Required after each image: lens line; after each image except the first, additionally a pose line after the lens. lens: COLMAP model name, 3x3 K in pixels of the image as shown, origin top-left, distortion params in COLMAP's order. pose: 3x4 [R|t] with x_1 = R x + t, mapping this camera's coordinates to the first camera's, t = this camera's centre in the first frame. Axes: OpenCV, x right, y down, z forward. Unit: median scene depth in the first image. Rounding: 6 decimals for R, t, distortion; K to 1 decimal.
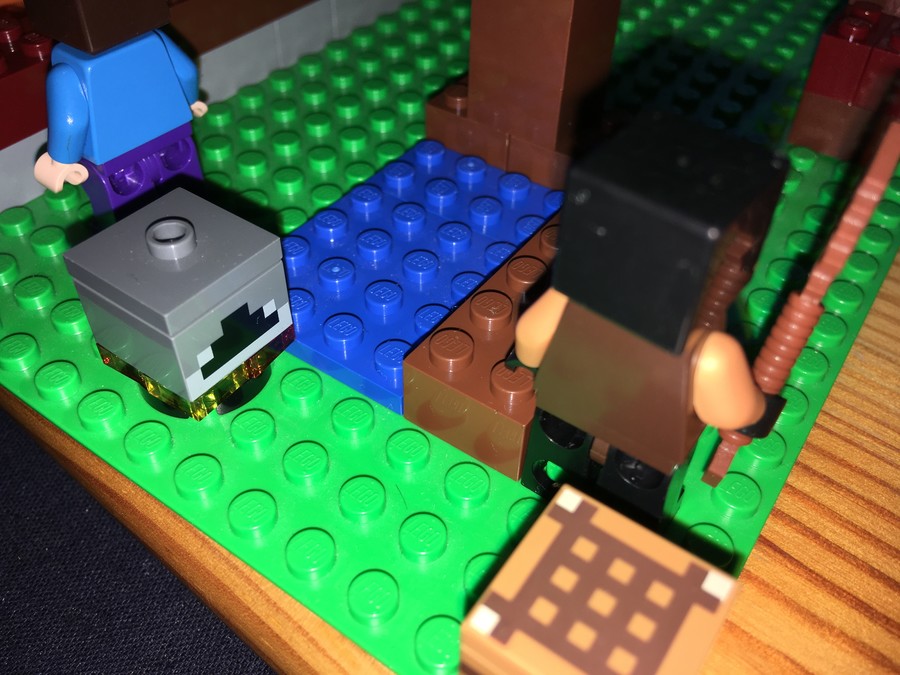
lens RADIAL K [[802.6, 0, 455.7], [0, 802.6, 339.7], [0, 0, 1]] dist [0.099114, -0.188819]
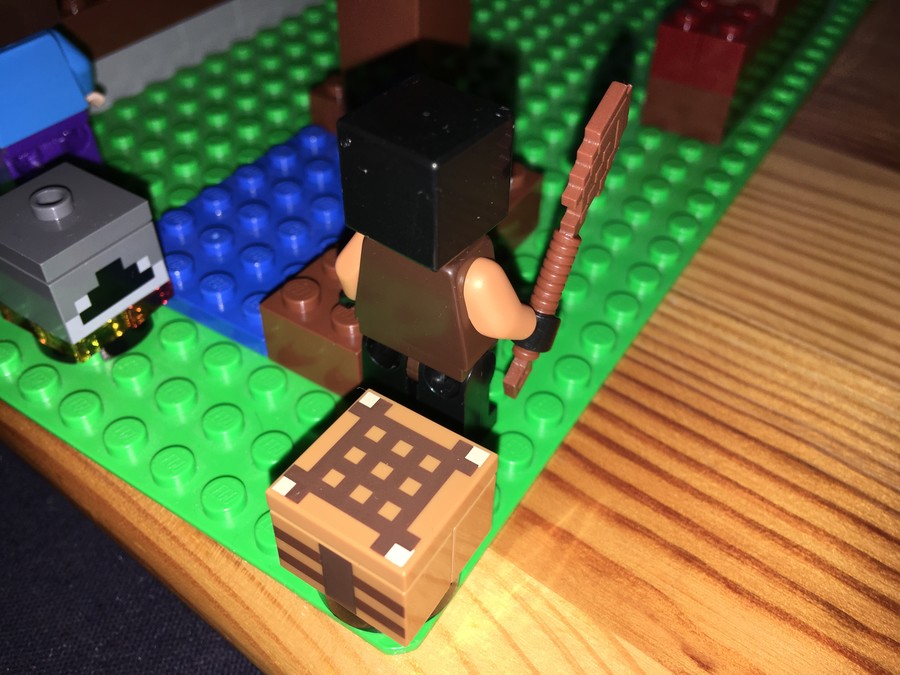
lens RADIAL K [[802.6, 0, 451.6], [0, 802.6, 331.4], [0, 0, 1]] dist [0.099114, -0.188819]
pose [[0.999229, -0.026975, 0.028534, 0.177293], [0.027465, 0.999479, -0.016953, 0.091288], [-0.028061, 0.017724, 0.999449, -0.171176]]
